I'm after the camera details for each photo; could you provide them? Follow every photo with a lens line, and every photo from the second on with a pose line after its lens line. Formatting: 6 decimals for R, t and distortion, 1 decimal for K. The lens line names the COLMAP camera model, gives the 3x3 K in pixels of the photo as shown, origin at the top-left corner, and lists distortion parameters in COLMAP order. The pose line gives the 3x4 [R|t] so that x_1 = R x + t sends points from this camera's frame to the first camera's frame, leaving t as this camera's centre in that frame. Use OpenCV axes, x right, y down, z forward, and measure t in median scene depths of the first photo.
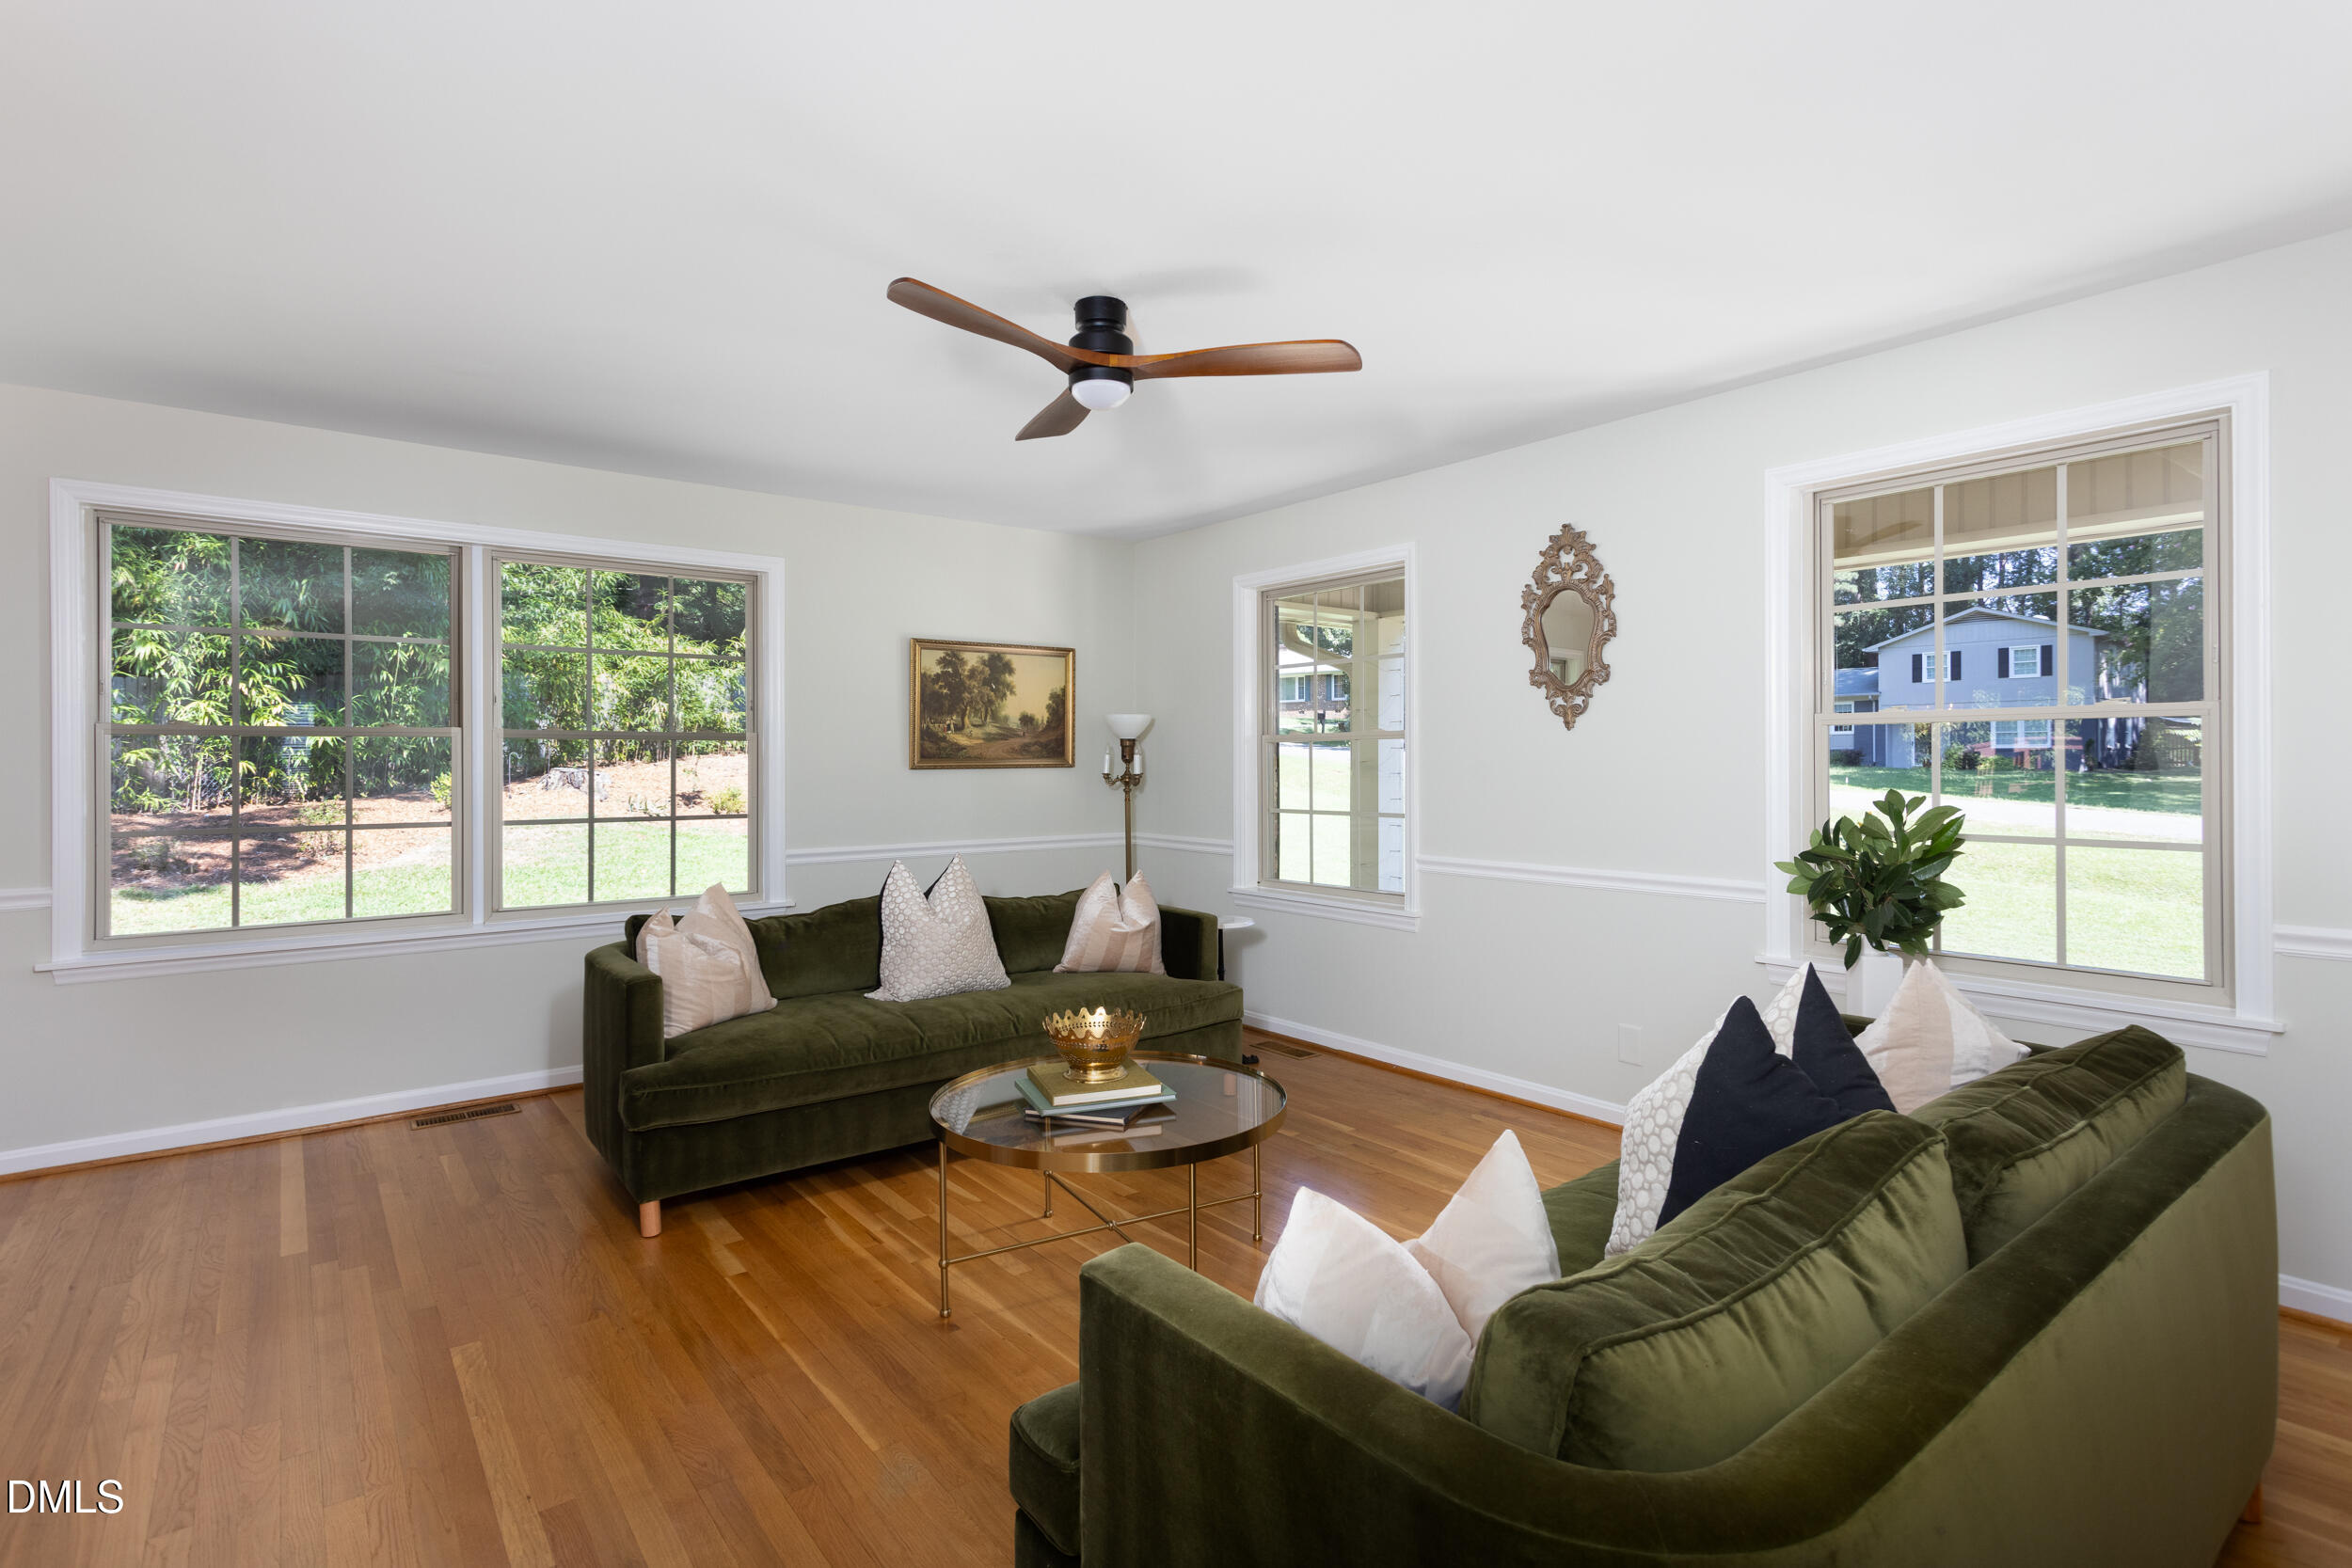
lens RADIAL K [[1140.8, 0, 1165.1], [0, 1140.8, 759.0], [0, 0, 1]] dist [0.003641, 0.000135]
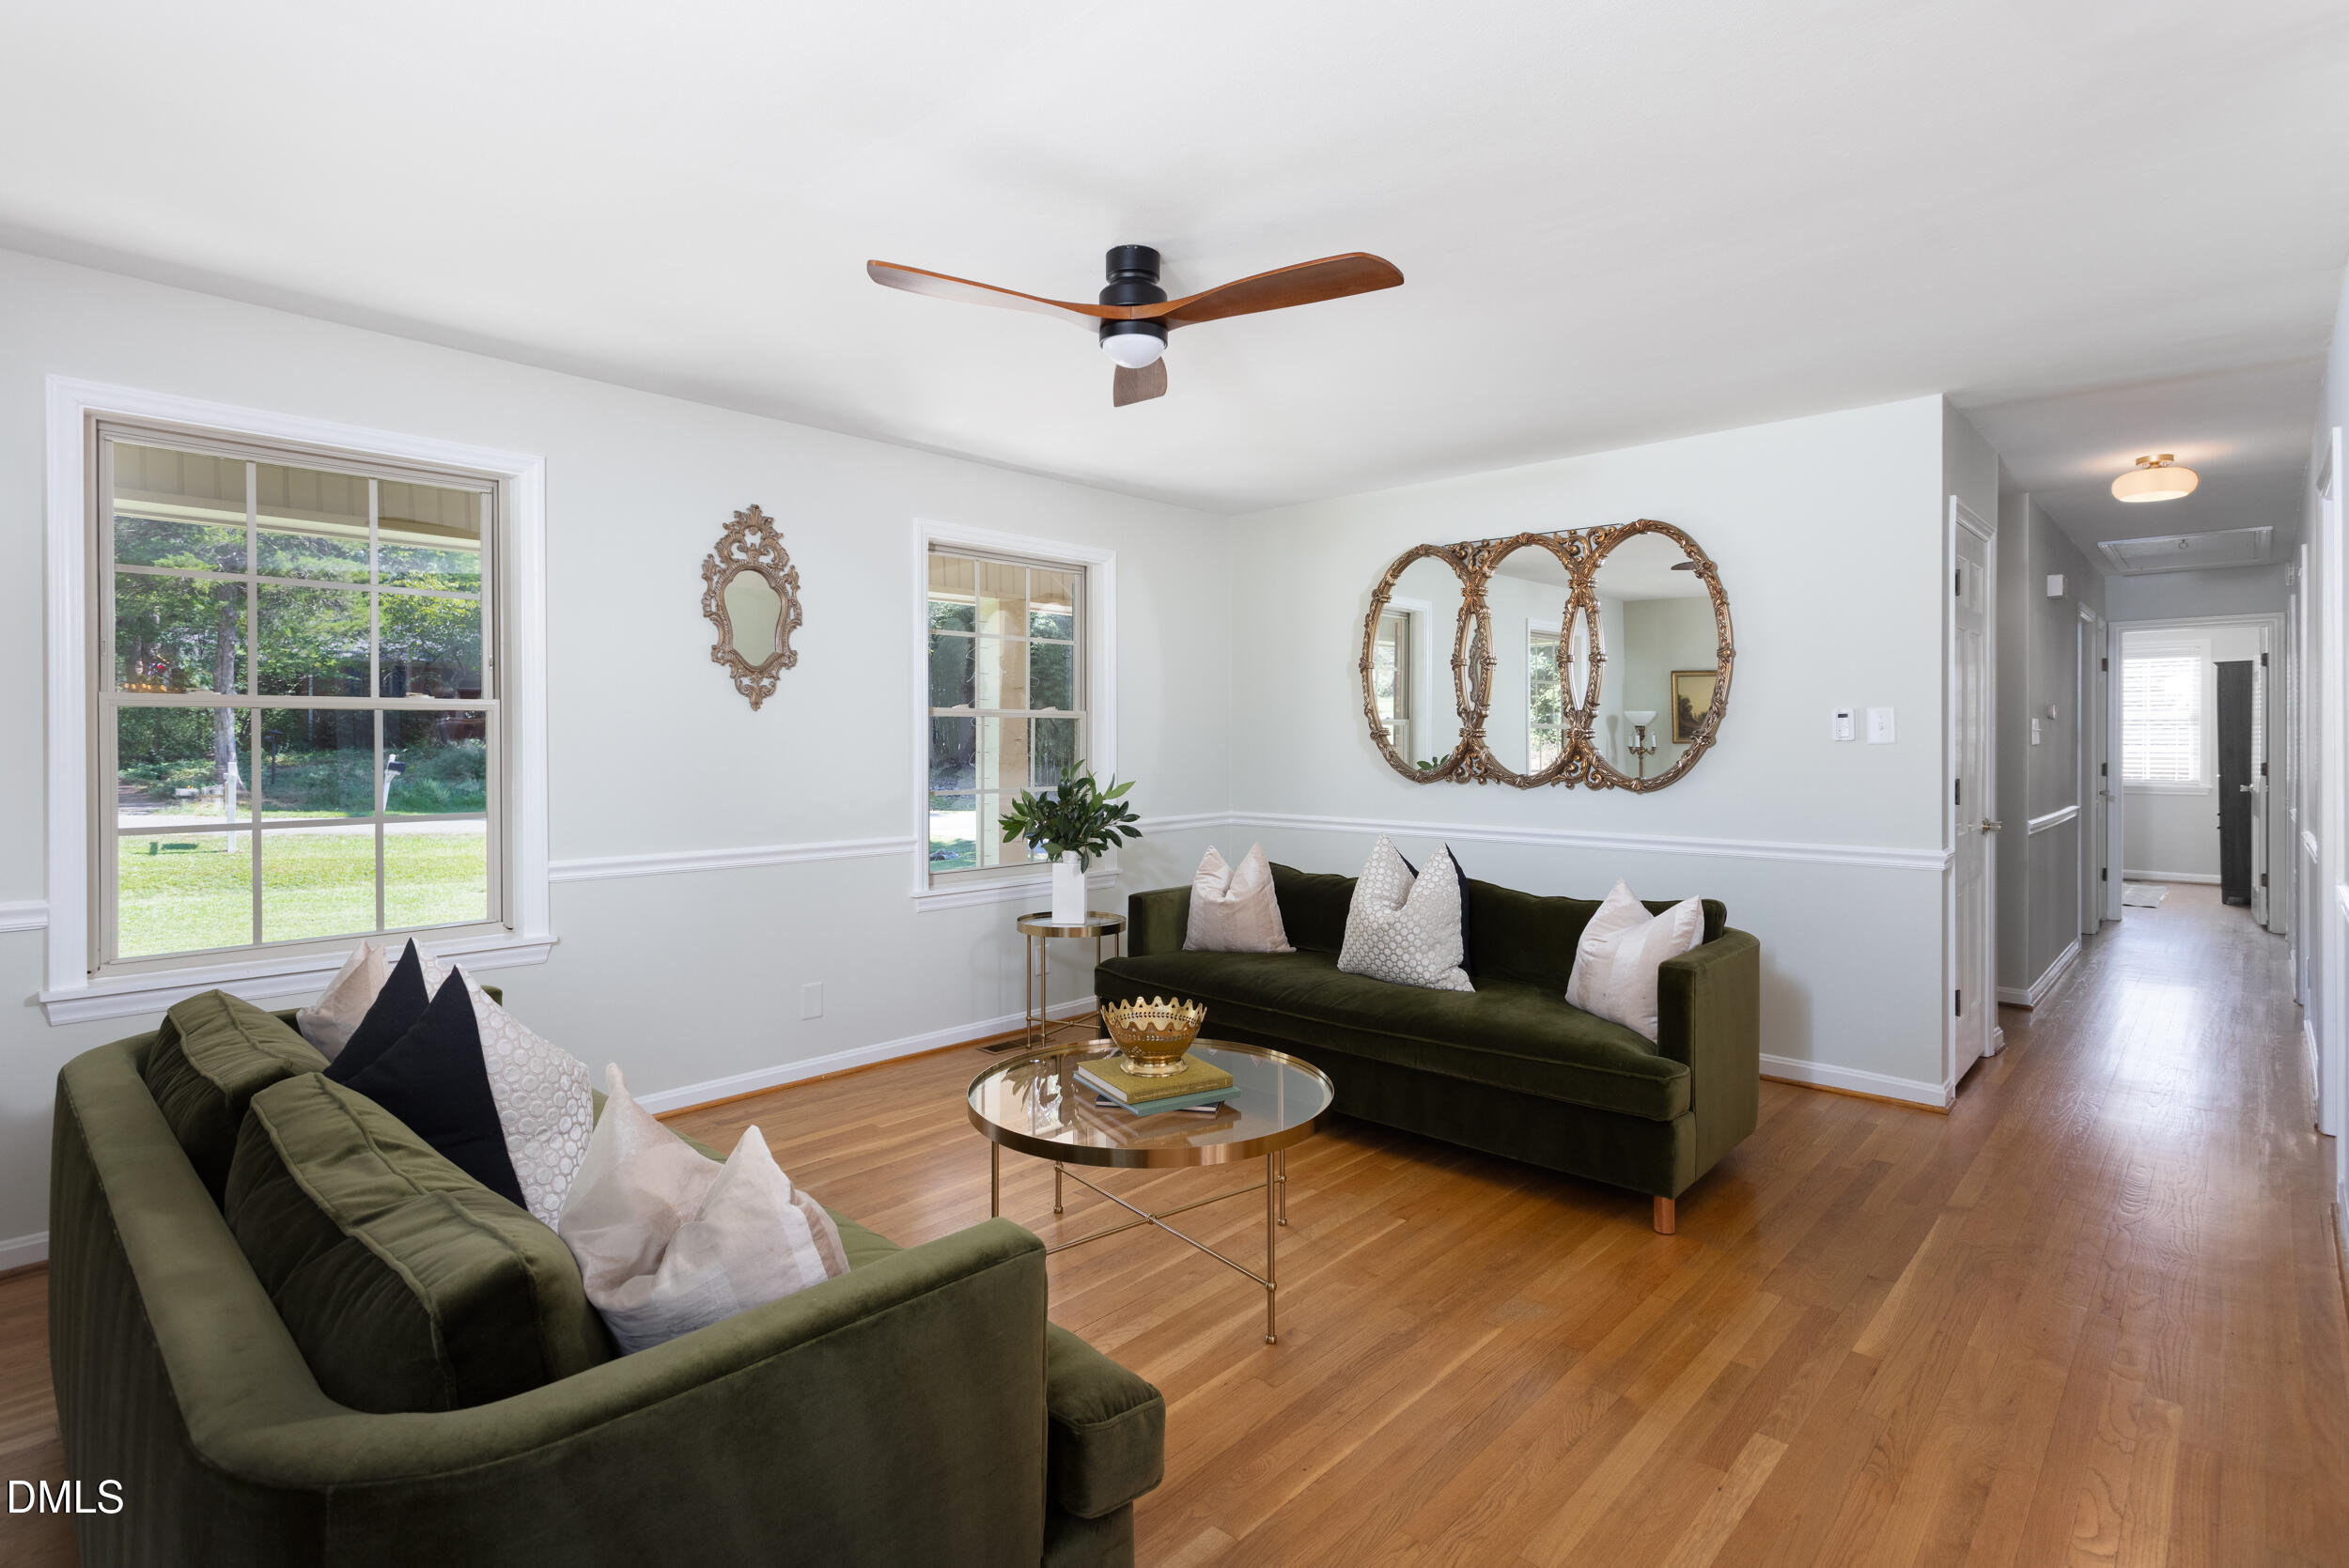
lens RADIAL K [[1139.4, 0, 1076.4], [0, 1139.4, 753.7], [0, 0, 1]] dist [0.003641, 0.000135]
pose [[-0.116853, -0.010660, 0.993092, -0.678164], [0.001194, 0.999940, 0.010874, 0.001739], [-0.993149, 0.002456, -0.116833, 0.839814]]
